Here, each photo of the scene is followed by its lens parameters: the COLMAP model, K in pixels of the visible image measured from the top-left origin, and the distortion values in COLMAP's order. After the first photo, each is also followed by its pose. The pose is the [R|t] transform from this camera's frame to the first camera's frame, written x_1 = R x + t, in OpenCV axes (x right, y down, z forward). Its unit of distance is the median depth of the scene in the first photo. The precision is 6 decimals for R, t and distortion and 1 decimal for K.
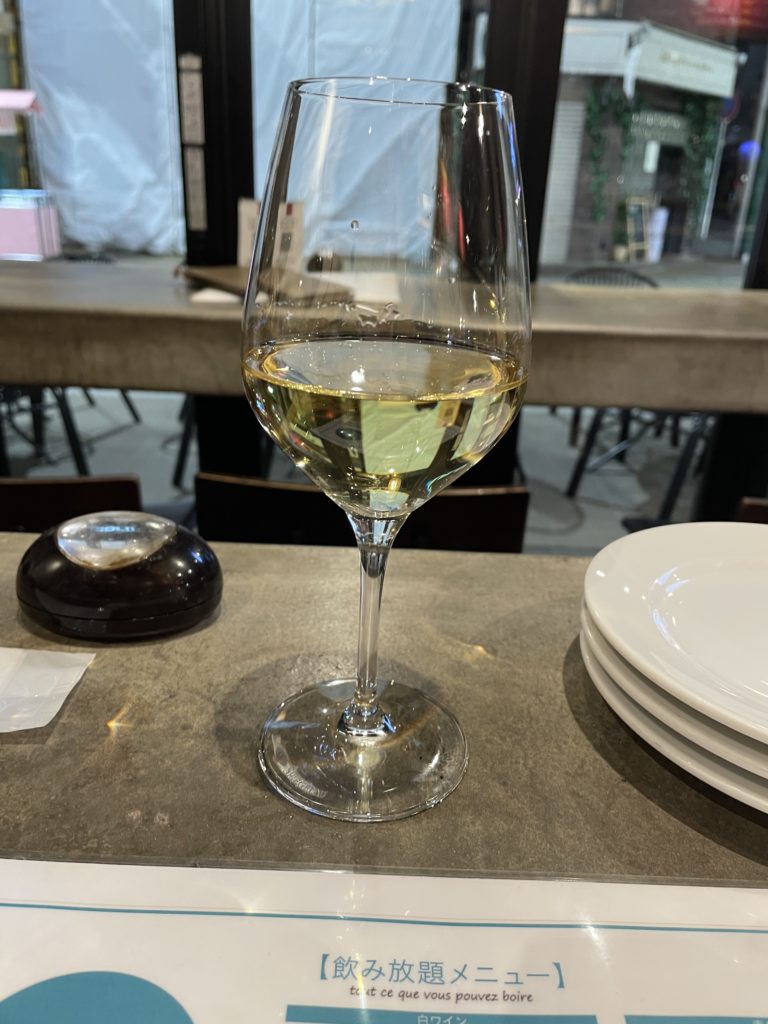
lens RADIAL K [[766.7, 0, 384.0], [0, 766.7, 512.0], [0, 0, 1]] dist [0.072945, -0.113365]
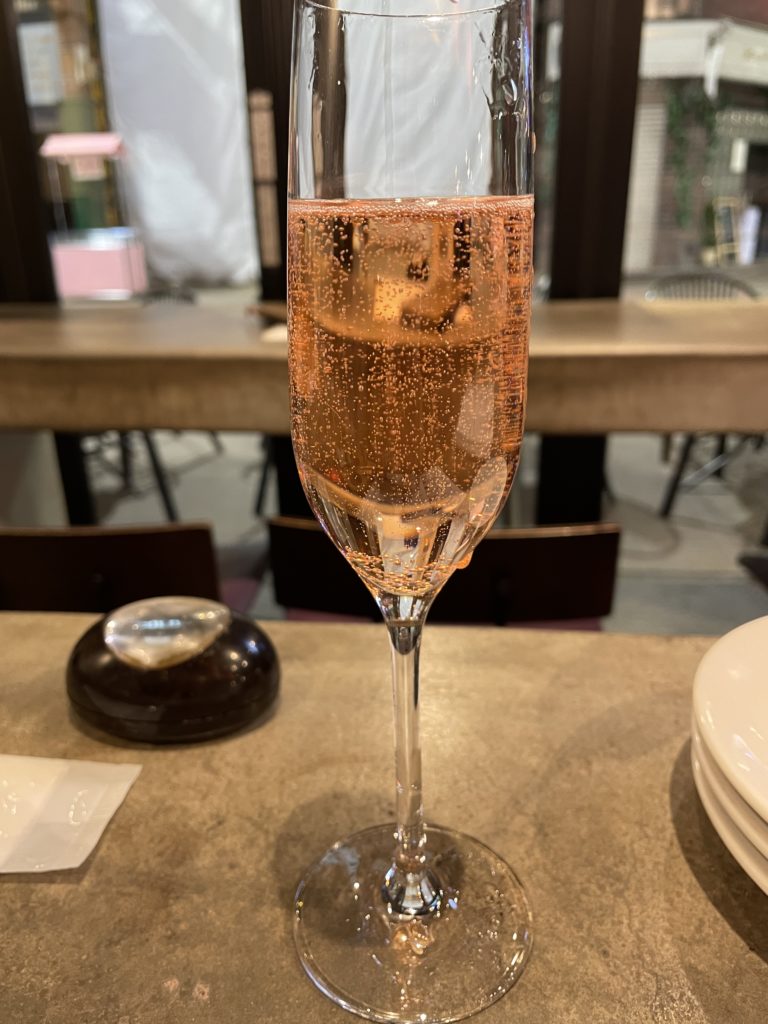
lens RADIAL K [[777.1, 0, 384.0], [0, 777.1, 512.0], [0, 0, 1]] dist [0.060673, -0.103895]
pose [[0.994147, -0.023960, -0.105344, 0.015448], [0.021319, 0.999431, -0.026128, -0.081447], [0.105910, 0.023730, 0.994093, 0.099553]]
